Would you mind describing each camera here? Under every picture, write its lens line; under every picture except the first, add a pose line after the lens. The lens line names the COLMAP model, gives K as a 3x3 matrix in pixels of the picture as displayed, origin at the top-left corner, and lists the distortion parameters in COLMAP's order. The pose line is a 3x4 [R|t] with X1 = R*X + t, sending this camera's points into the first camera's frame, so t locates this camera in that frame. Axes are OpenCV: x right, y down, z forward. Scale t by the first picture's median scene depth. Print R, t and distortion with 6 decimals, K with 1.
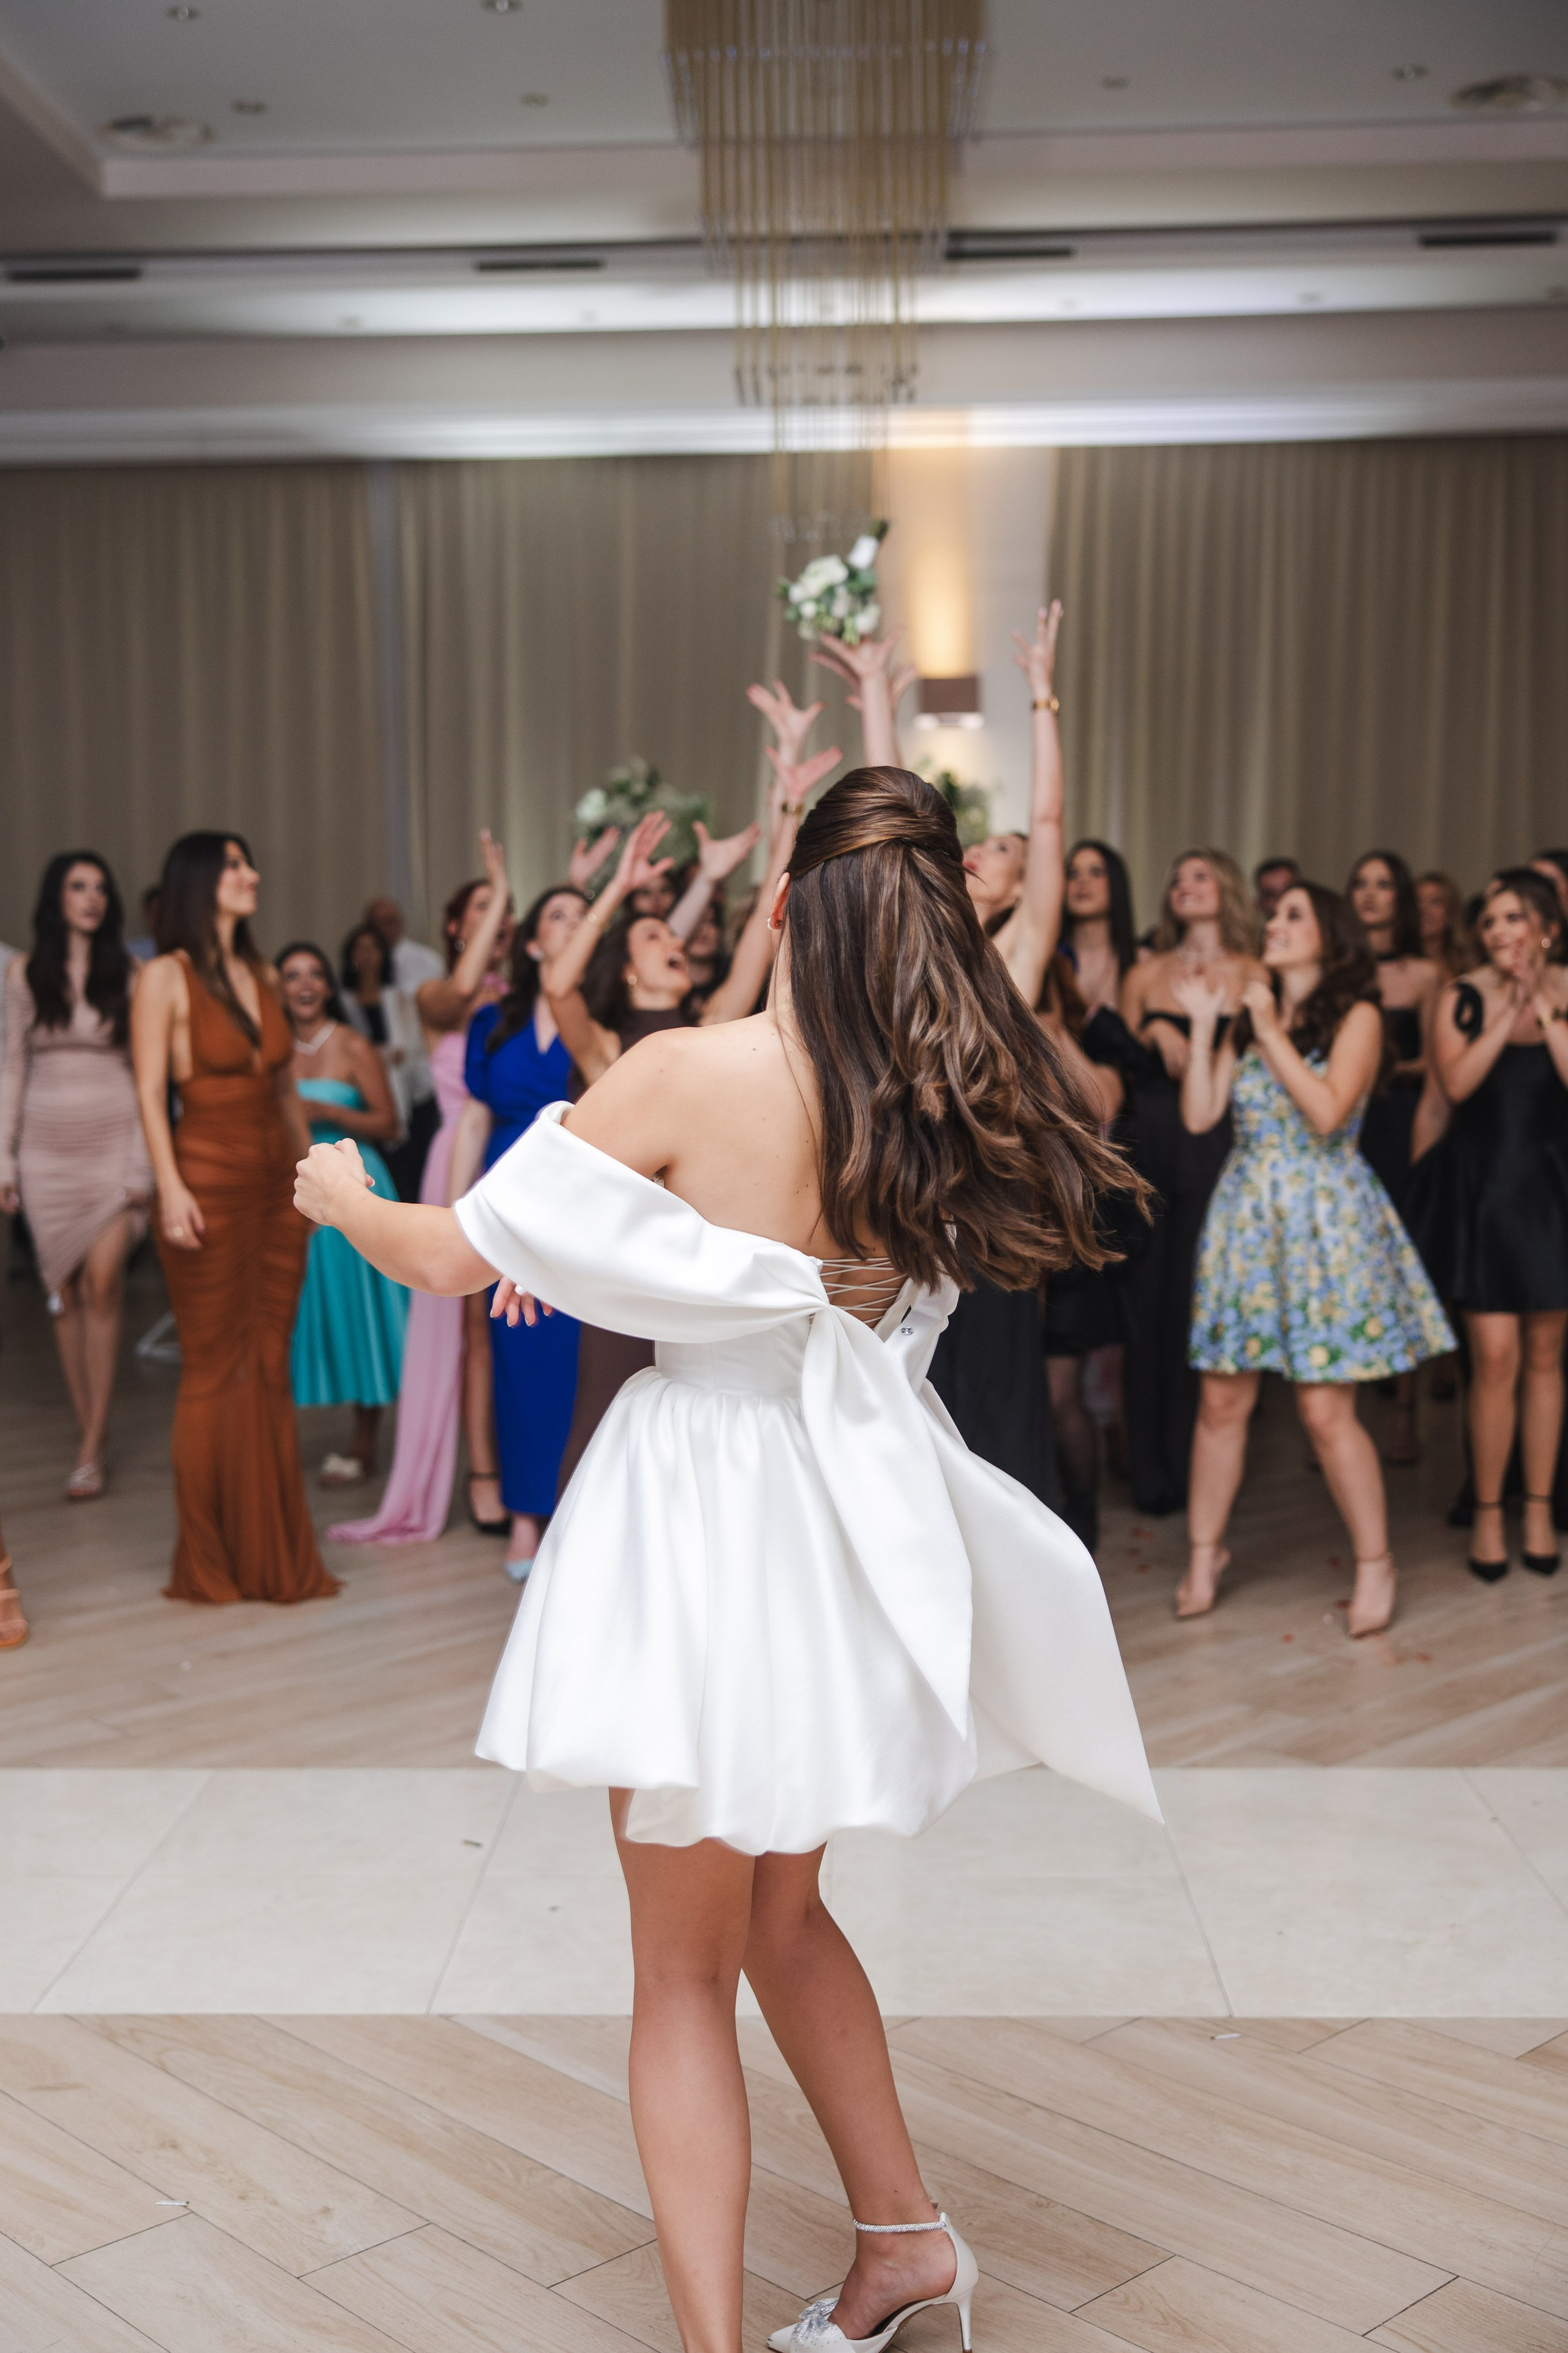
lens RADIAL K [[2698.4, 0, 776.8], [0, 2698.4, 1186.5], [0, 0, 1]] dist [0.026836, 0.000000]
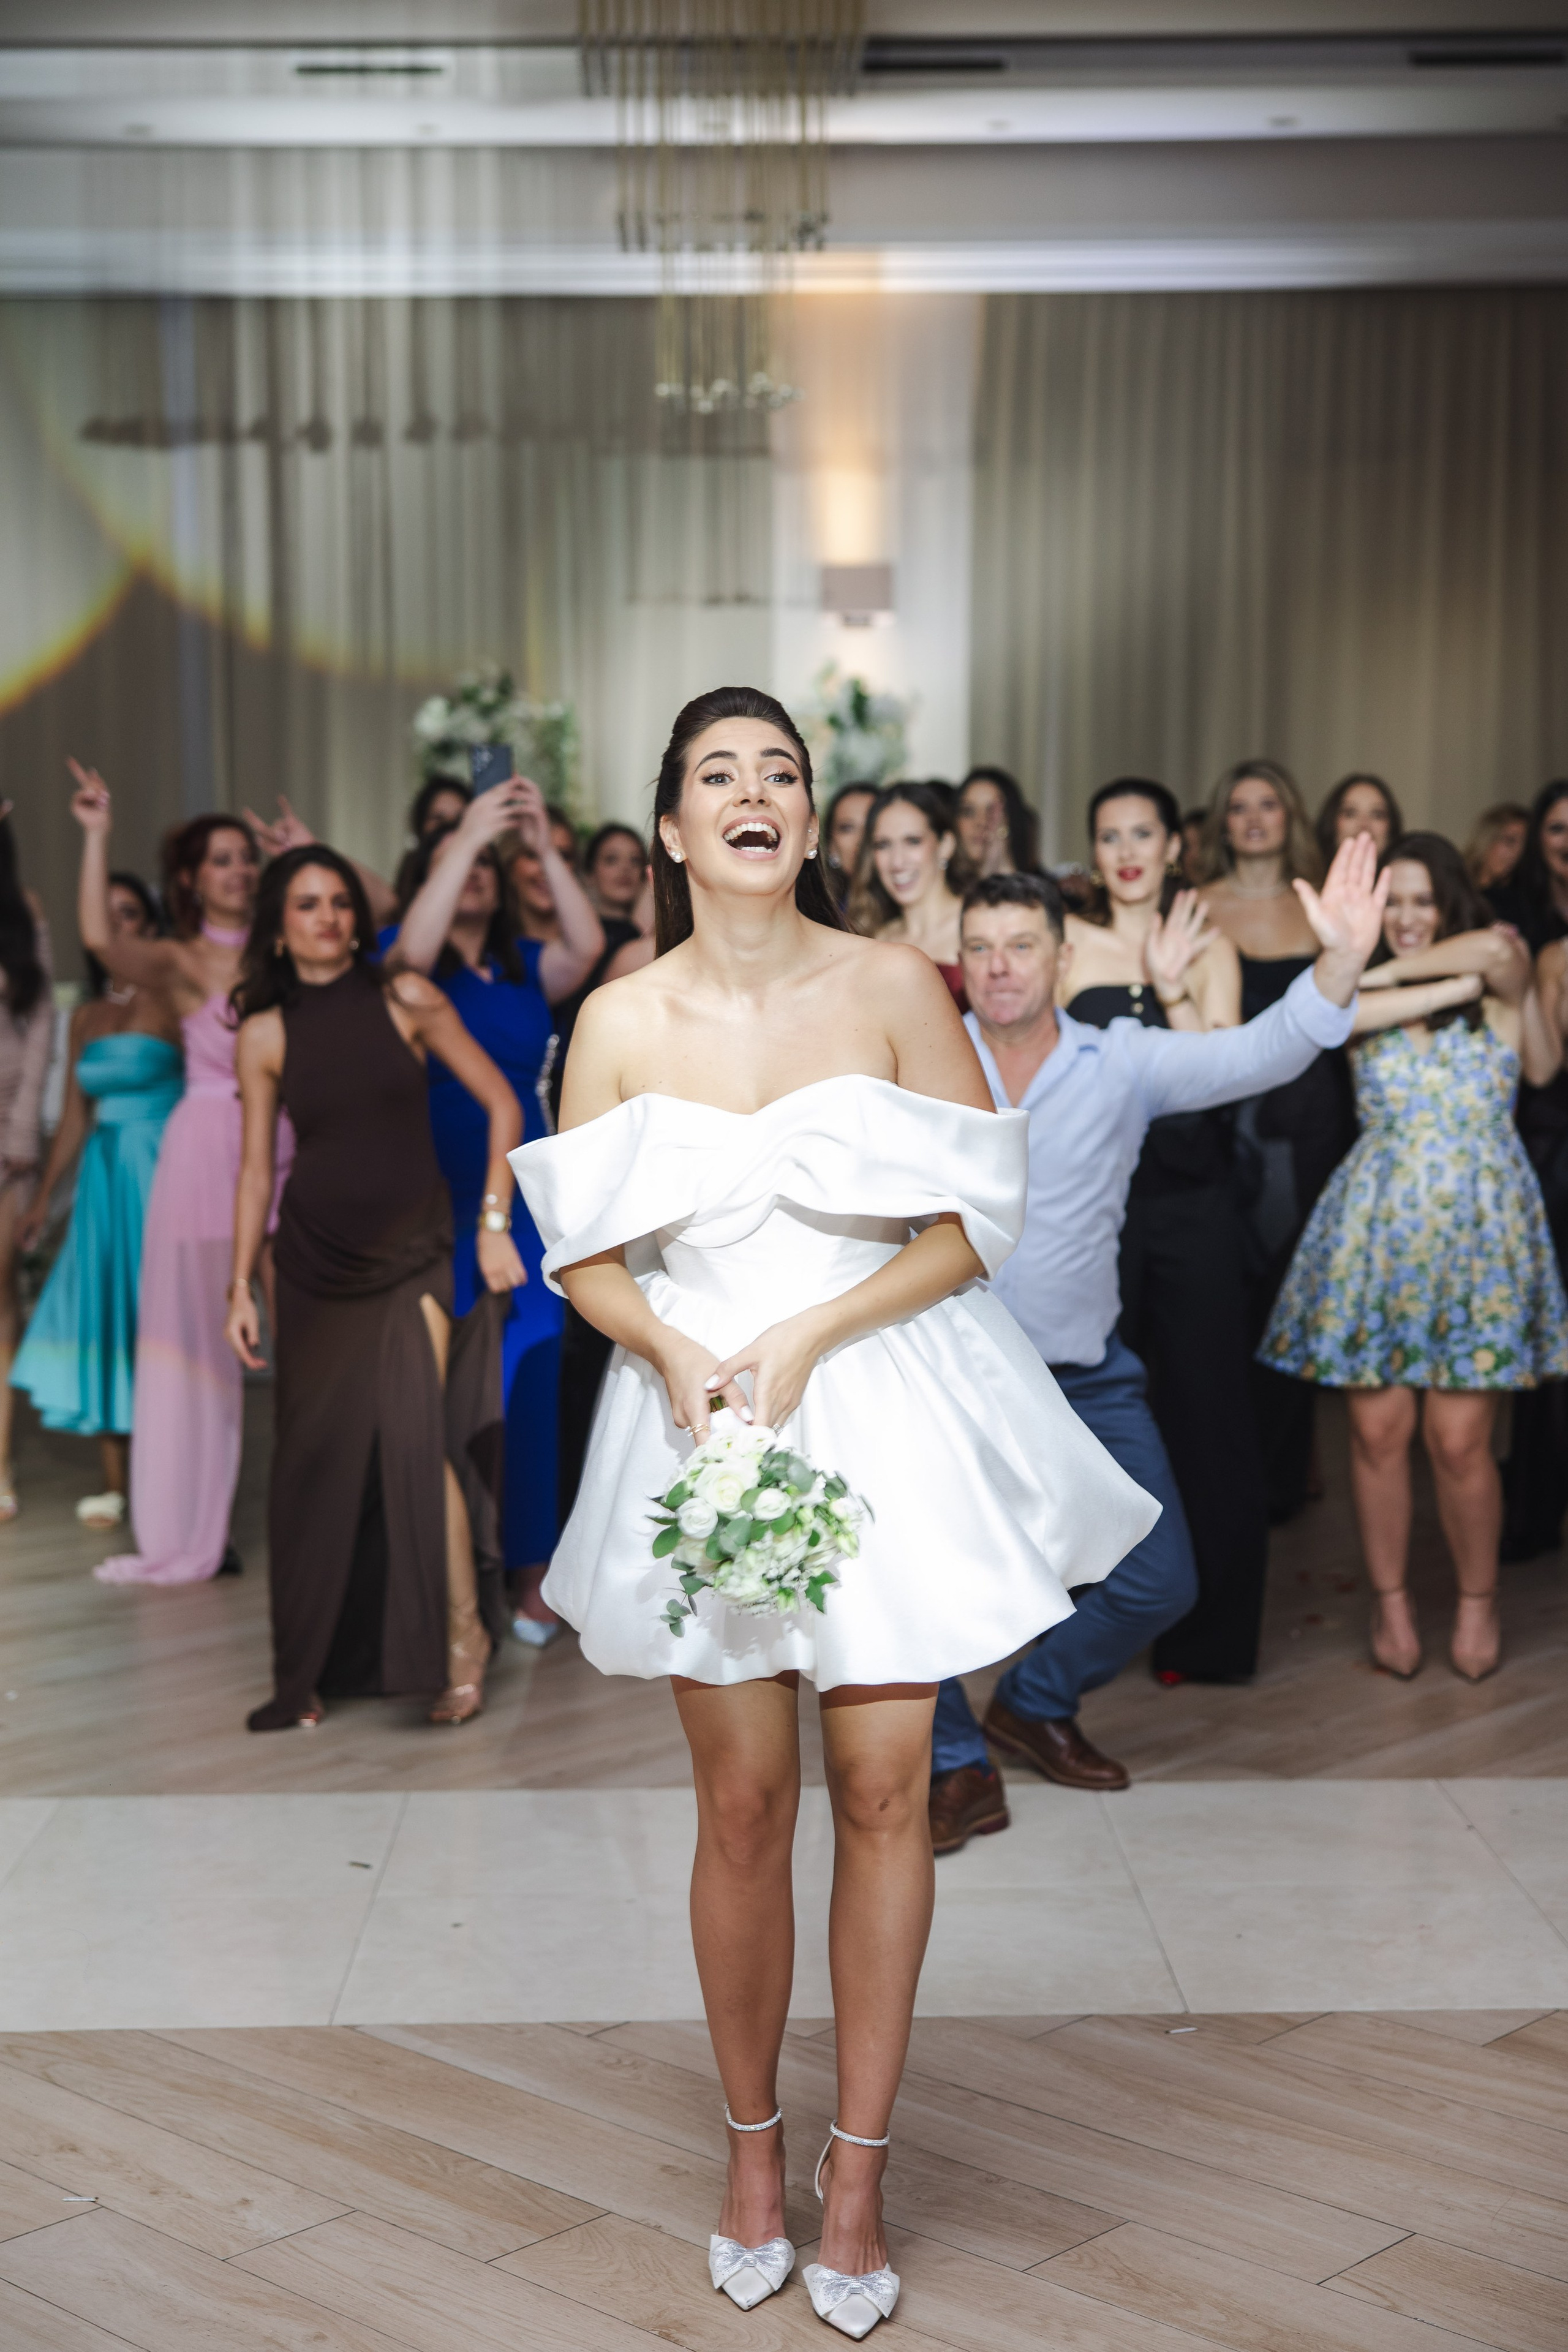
lens RADIAL K [[3281.2, 0, 790.8], [0, 3281.2, 1171.2], [0, 0, 1]] dist [0.077579, 0.000000]
pose [[0.998958, -0.000256, 0.045638, -0.023604], [0.000348, 0.999998, -0.001994, 0.014772], [-0.045637, 0.002008, 0.998956, -0.151124]]
